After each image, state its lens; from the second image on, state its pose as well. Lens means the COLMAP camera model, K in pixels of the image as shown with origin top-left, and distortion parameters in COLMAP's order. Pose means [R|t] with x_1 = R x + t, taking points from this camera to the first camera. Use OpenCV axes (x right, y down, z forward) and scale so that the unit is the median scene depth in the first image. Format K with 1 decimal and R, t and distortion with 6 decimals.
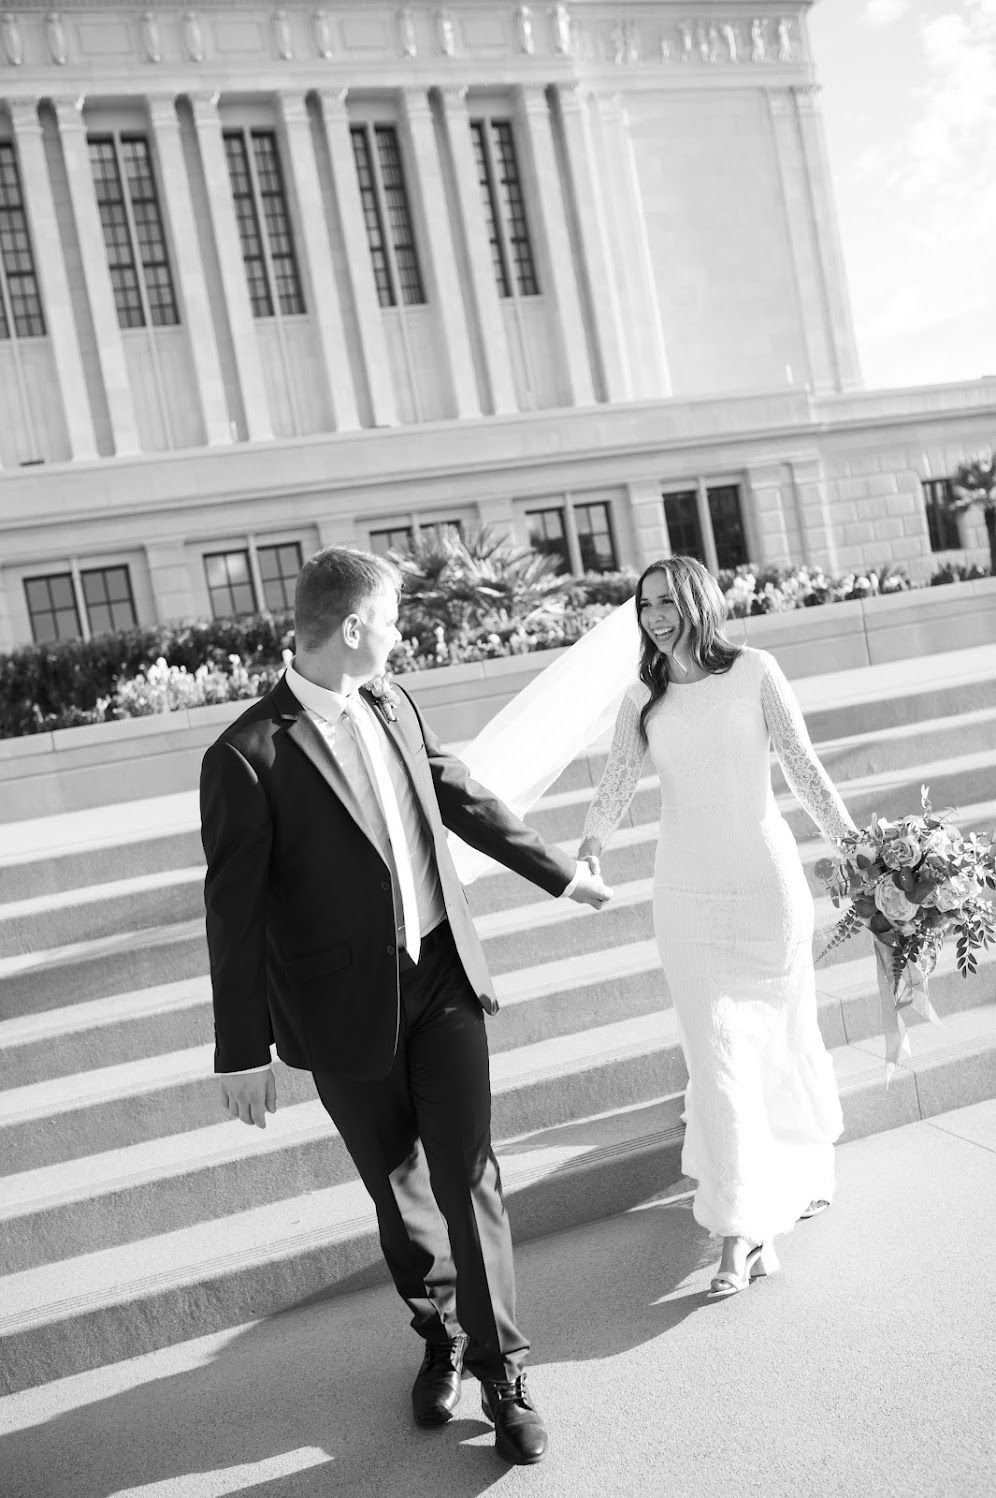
lens RADIAL K [[1622.8, 0, 498.0], [0, 1622.8, 749.0], [0, 0, 1]] dist [-0.090380, 0.197793]
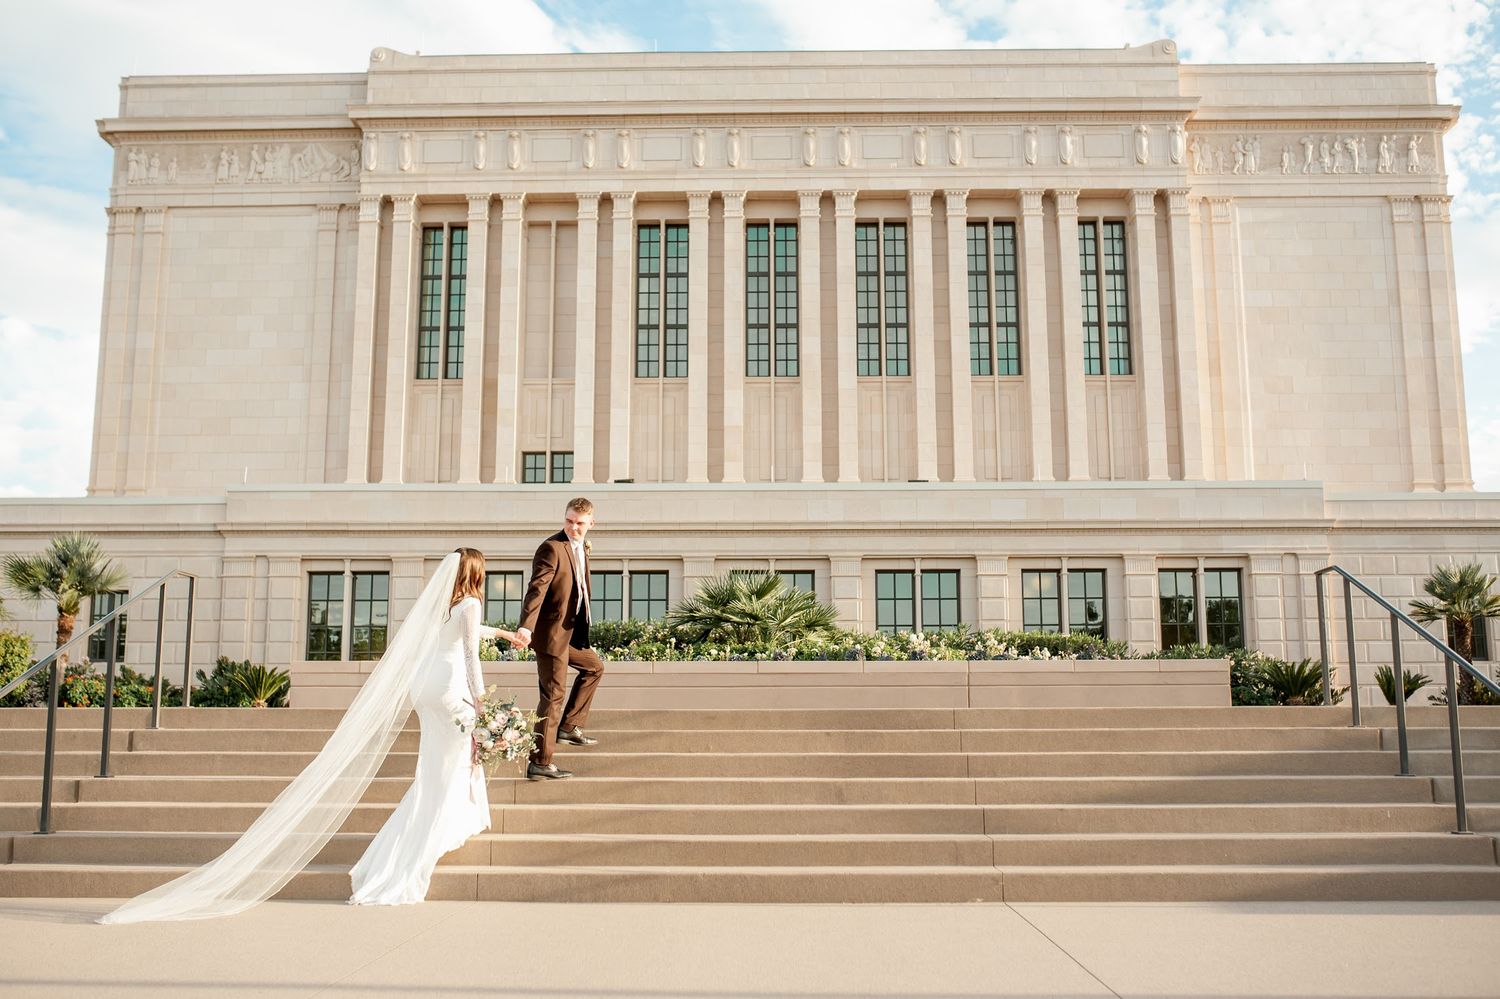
lens RADIAL K [[1397.9, 0, 750.0], [0, 1397.9, 499.5], [0, 0, 1]] dist [-0.065799, 0.144307]
pose [[0.912302, 0.106253, -0.395493, 0.170972], [-0.170448, 0.976648, -0.130794, -0.031728], [0.372360, 0.186735, 0.909108, 0.064616]]
